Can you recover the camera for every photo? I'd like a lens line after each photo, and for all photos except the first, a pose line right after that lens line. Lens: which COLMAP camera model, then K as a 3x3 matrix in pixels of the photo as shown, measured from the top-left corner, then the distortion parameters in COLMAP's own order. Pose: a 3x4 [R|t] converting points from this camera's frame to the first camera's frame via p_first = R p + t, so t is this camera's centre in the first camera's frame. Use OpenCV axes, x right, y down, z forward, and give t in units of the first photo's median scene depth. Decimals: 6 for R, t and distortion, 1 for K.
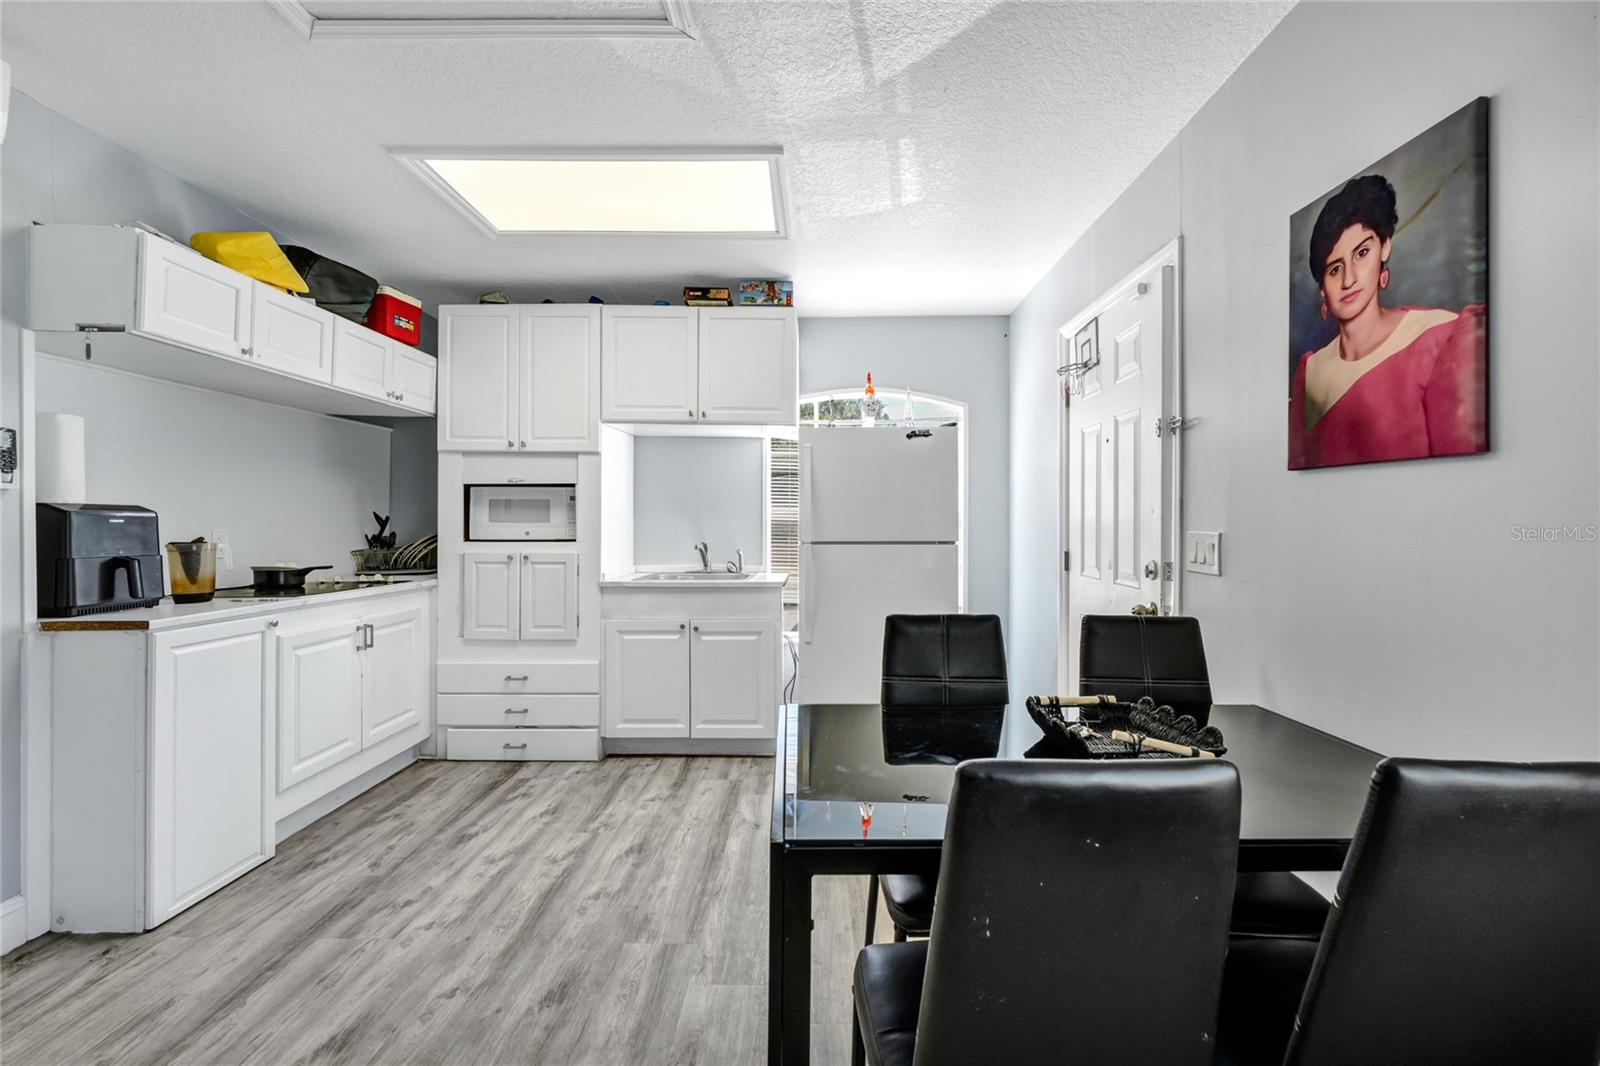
lens RADIAL K [[670.2, 0, 807.3], [0, 670.2, 519.2], [0, 0, 1]] dist [0.000477, 0.000281]
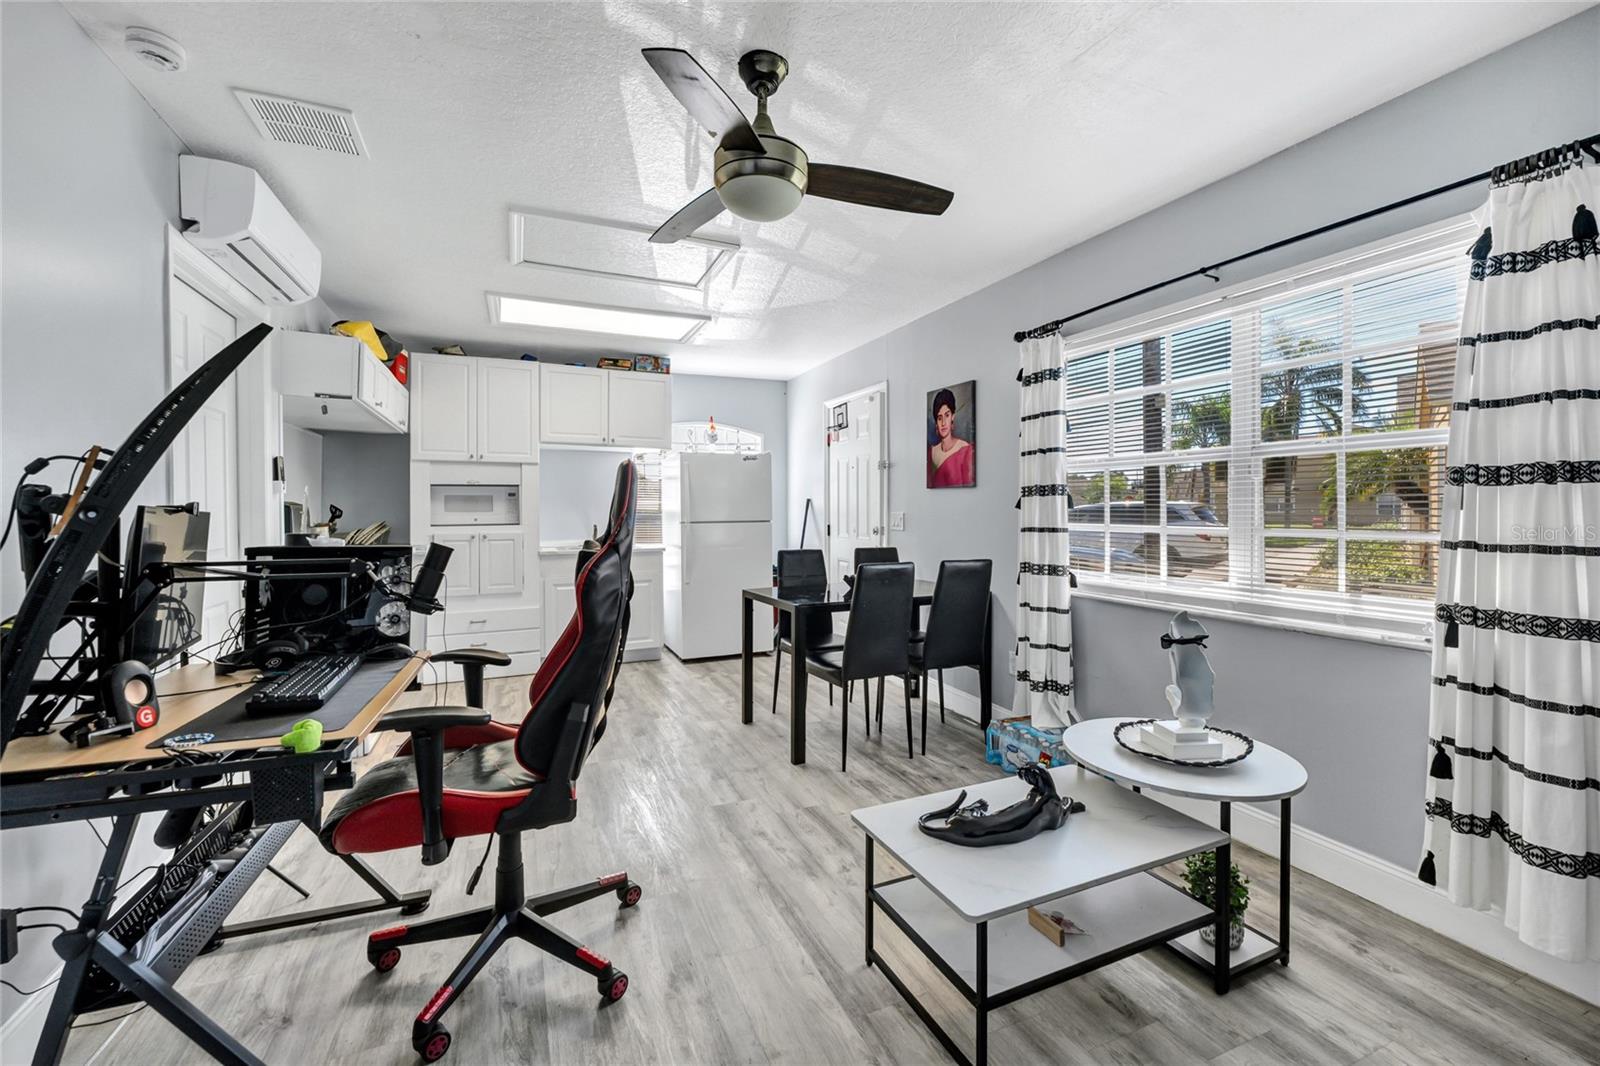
lens RADIAL K [[670.2, 0, 807.3], [0, 670.2, 519.2], [0, 0, 1]] dist [0.000477, 0.000281]
pose [[0.908024, -0.013503, 0.418700, -0.854832], [0.006198, 0.999804, 0.018802, -0.004125], [-0.418871, -0.014478, 0.907930, -1.257210]]
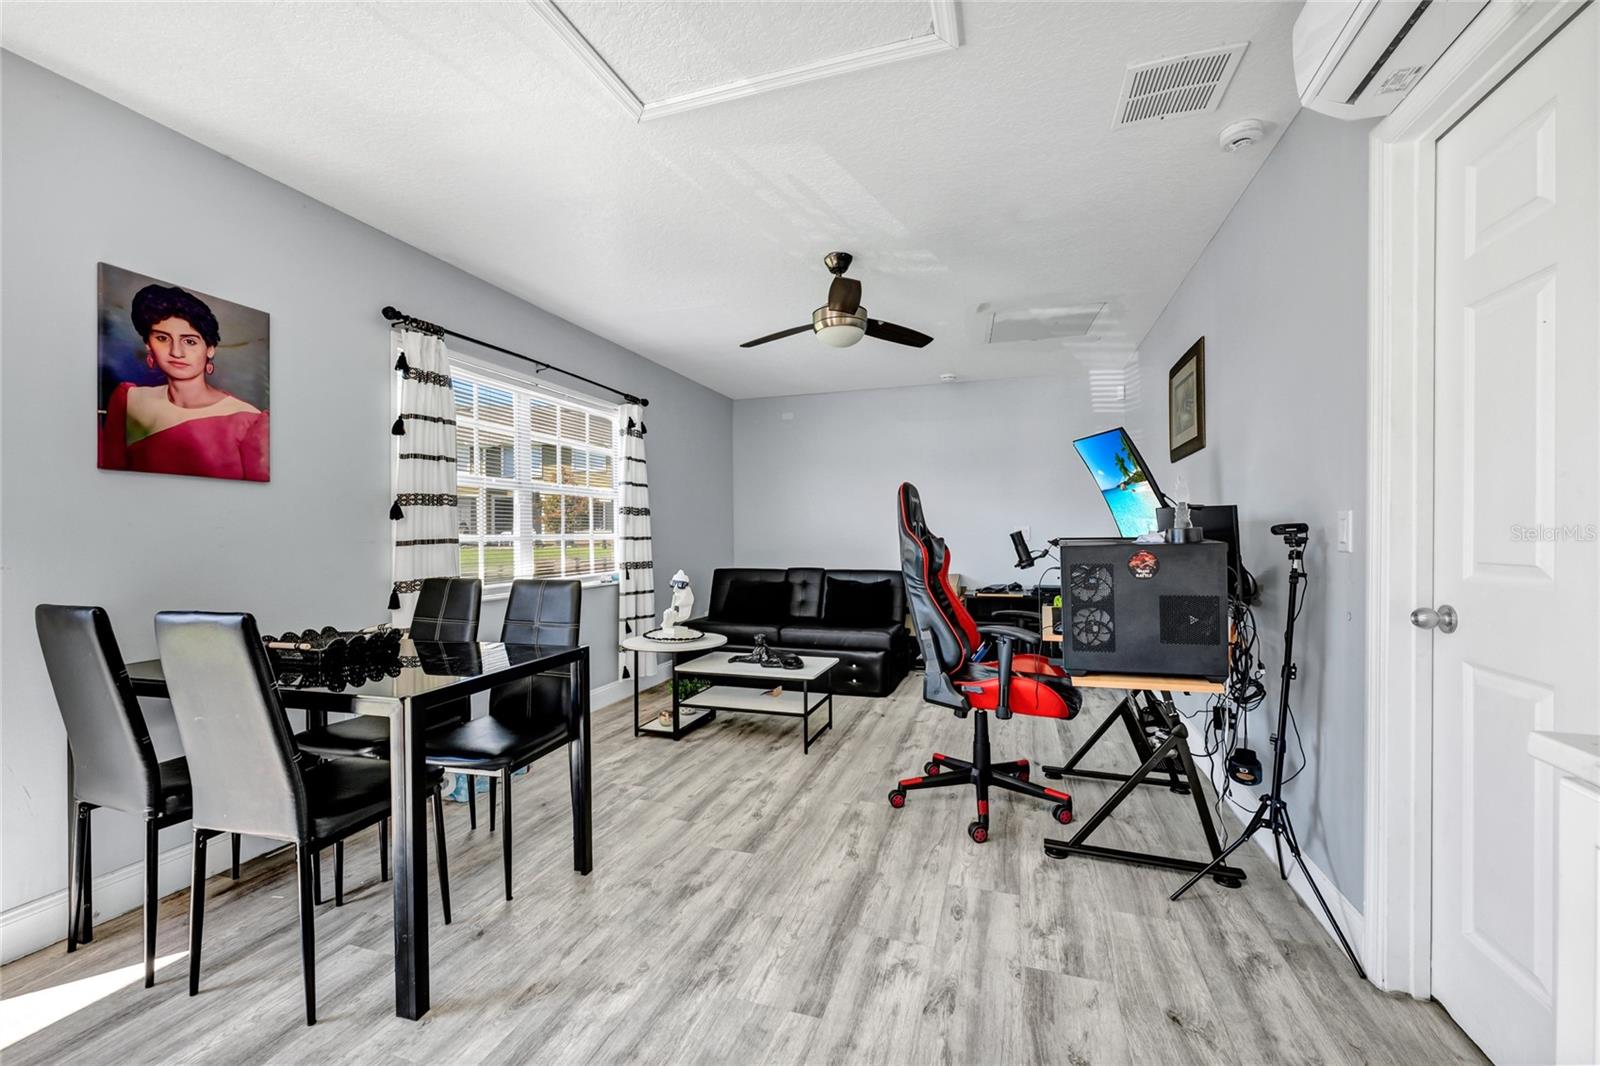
lens RADIAL K [[634.2, 0, 800.0], [0, 634.2, 533.0], [0, 0, 1]] dist [0.000586, 0.000111]
pose [[-0.953993, -0.006950, 0.299750, -0.893073], [-0.006645, 0.999976, 0.002037, 0.036464], [-0.299757, -0.000049, -0.954016, 1.791772]]
